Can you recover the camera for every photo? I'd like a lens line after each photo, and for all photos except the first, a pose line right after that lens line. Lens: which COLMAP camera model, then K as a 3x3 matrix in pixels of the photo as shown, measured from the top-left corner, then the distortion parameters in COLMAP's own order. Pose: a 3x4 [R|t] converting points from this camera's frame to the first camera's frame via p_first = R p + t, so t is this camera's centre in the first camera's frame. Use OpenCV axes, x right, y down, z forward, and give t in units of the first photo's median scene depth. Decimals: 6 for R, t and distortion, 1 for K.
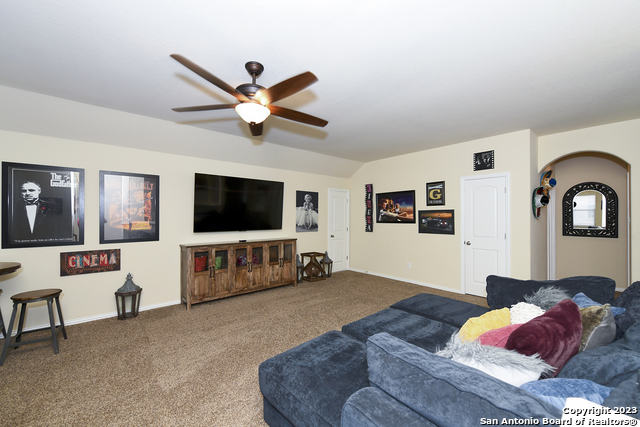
lens RADIAL K [[254.7, 0, 320.0], [0, 254.7, 213.5], [0, 0, 1]] dist [-0.001298, -0.000078]
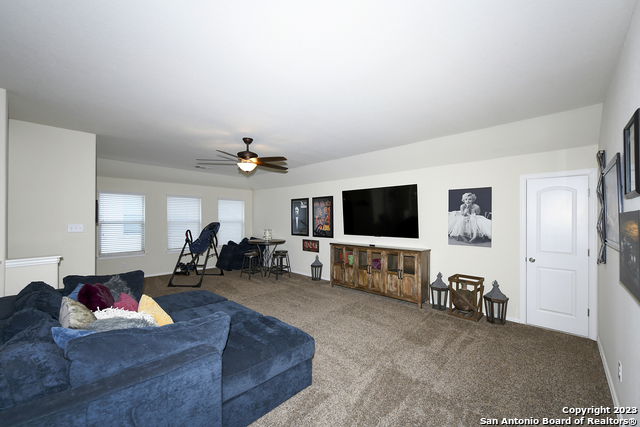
lens RADIAL K [[254.7, 0, 320.0], [0, 254.7, 213.5], [0, 0, 1]] dist [-0.001298, -0.000078]
pose [[0.099828, -0.032557, -0.994472, 0.778151], [-0.001497, 0.999459, -0.032870, 0.007438], [0.995004, 0.004770, 0.099725, 0.661714]]
